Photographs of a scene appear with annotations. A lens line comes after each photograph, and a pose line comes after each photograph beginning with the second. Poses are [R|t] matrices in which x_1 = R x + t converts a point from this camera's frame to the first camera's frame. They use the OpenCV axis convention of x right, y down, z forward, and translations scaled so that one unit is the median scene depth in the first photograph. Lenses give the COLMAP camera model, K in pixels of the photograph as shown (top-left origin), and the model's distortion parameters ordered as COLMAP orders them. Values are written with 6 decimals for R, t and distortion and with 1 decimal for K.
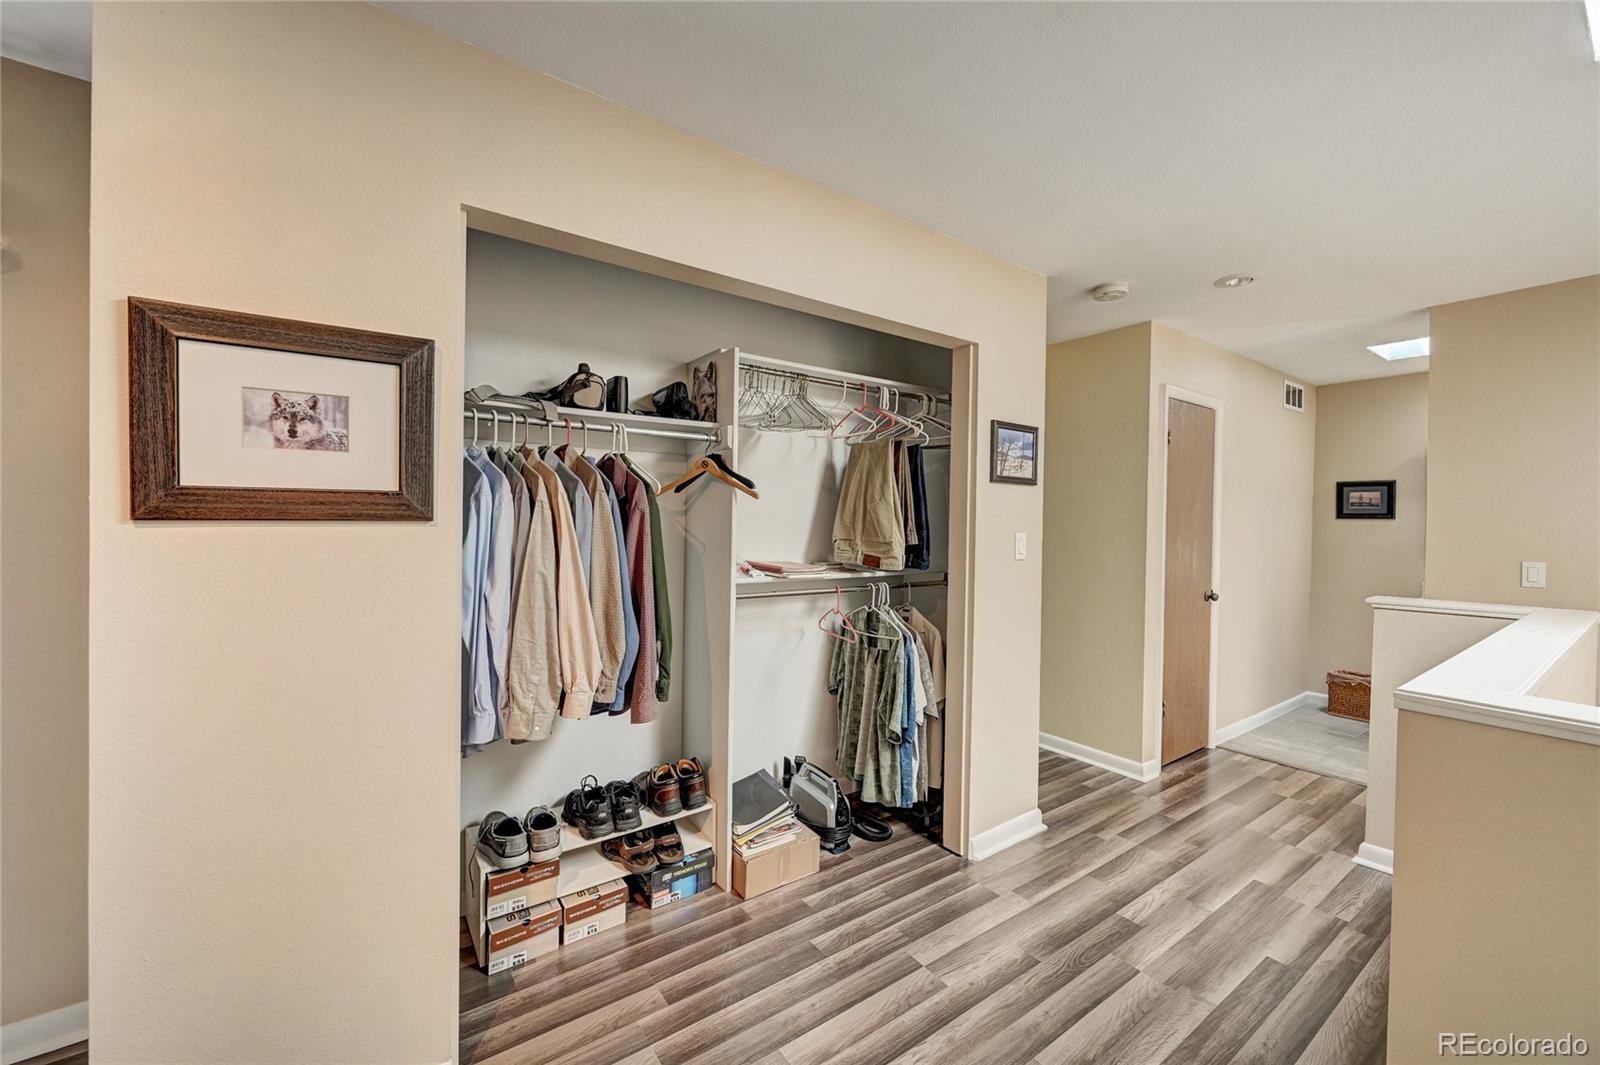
lens RADIAL K [[631.4, 0, 794.0], [0, 631.4, 526.6], [0, 0, 1]] dist [-0.001197, 0.000082]
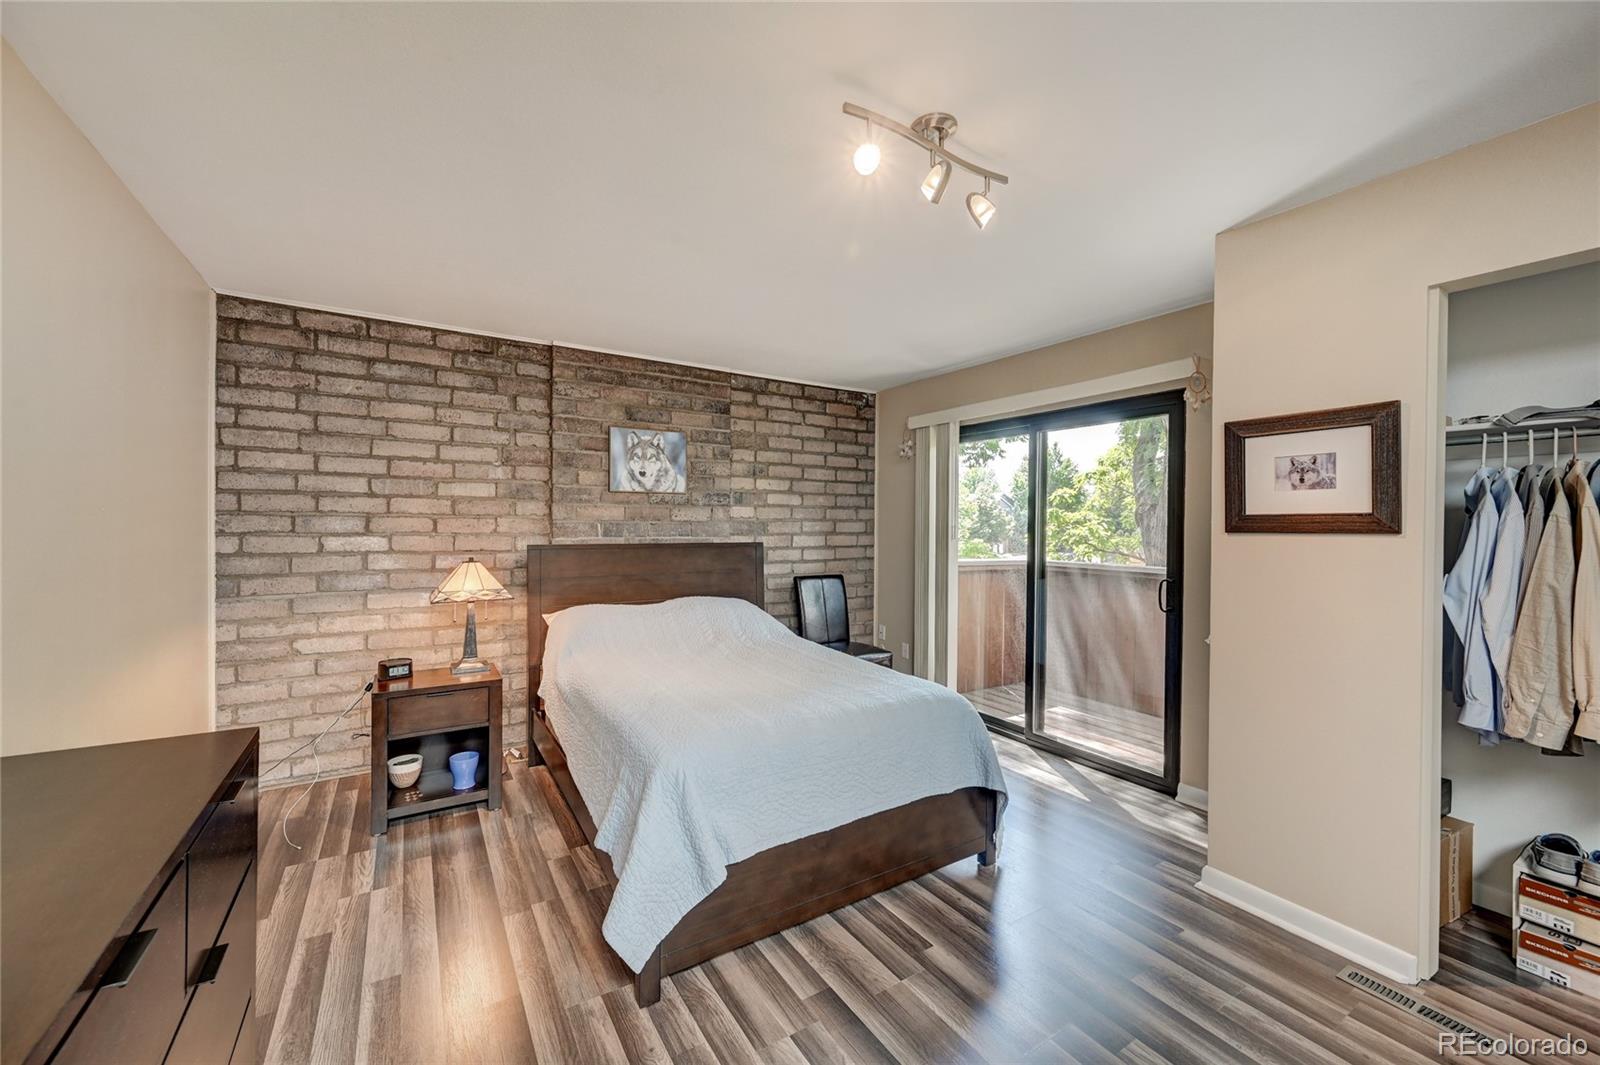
lens RADIAL K [[631.4, 0, 803.9], [0, 631.4, 525.8], [0, 0, 1]] dist [-0.001197, 0.000082]
pose [[-0.052162, -0.012741, -0.998557, 0.453112], [-0.020282, 0.999726, -0.011696, 0.008476], [0.998433, 0.019642, -0.052406, -0.105025]]
